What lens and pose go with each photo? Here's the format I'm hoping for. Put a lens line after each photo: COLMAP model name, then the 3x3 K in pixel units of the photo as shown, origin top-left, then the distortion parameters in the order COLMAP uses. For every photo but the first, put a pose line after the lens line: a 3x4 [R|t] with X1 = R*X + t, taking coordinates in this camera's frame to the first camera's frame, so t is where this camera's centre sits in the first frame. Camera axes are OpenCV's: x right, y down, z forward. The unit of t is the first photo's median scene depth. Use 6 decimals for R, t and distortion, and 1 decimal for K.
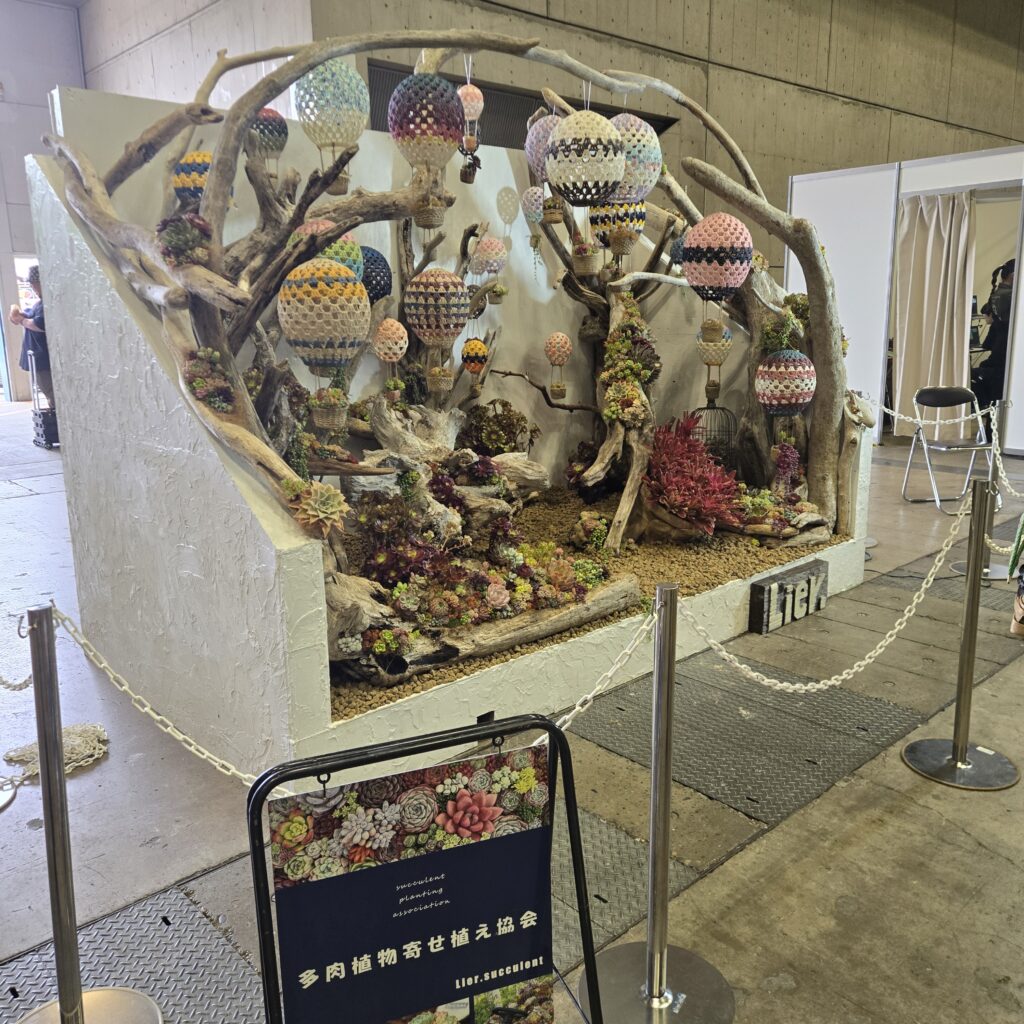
lens RADIAL K [[940.3, 0, 517.6], [0, 940.3, 519.9], [0, 0, 1]] dist [0.047253, 0.000000]
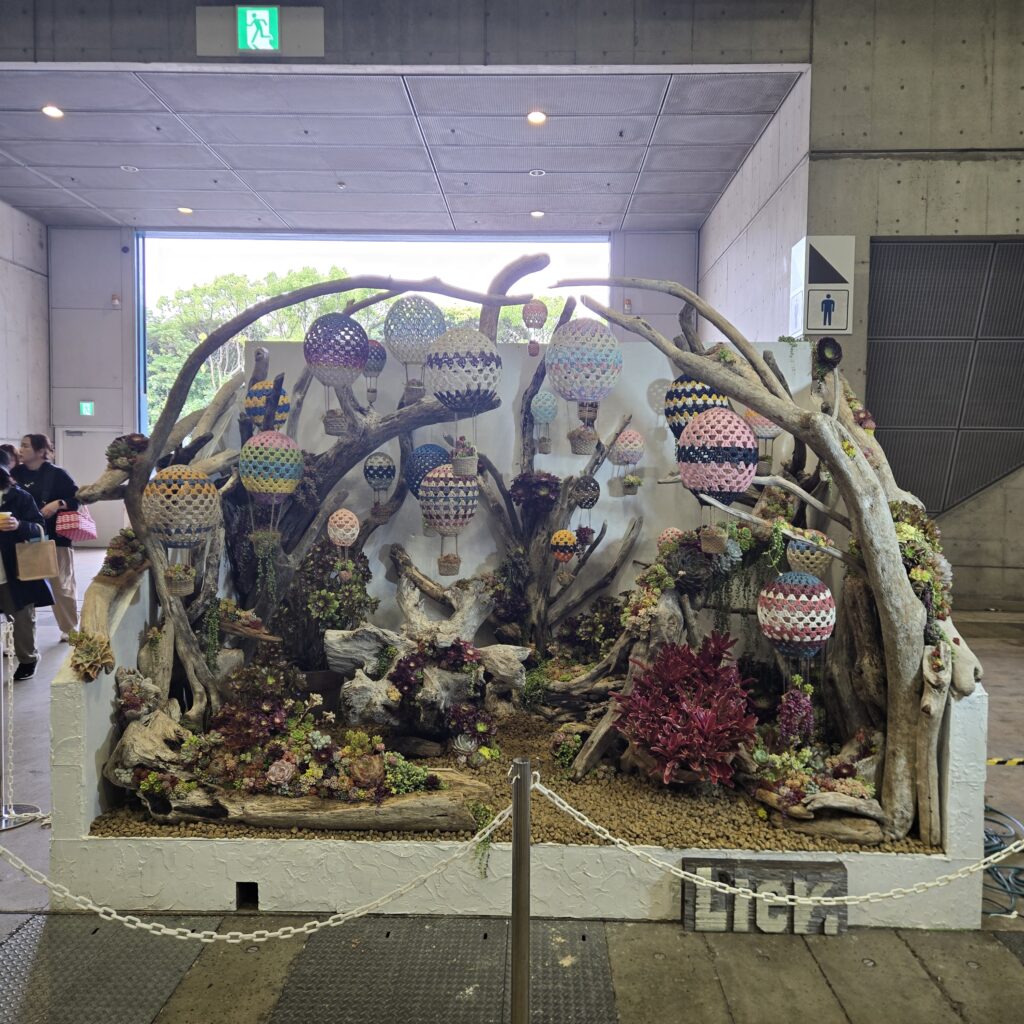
lens RADIAL K [[940.3, 0, 516.9], [0, 940.3, 507.4], [0, 0, 1]] dist [0.047253, 0.000000]
pose [[0.708181, 0.055430, -0.703851, 0.740244], [-0.177137, 0.978977, -0.101130, -0.123994], [0.683448, 0.196296, 0.703112, 0.303710]]
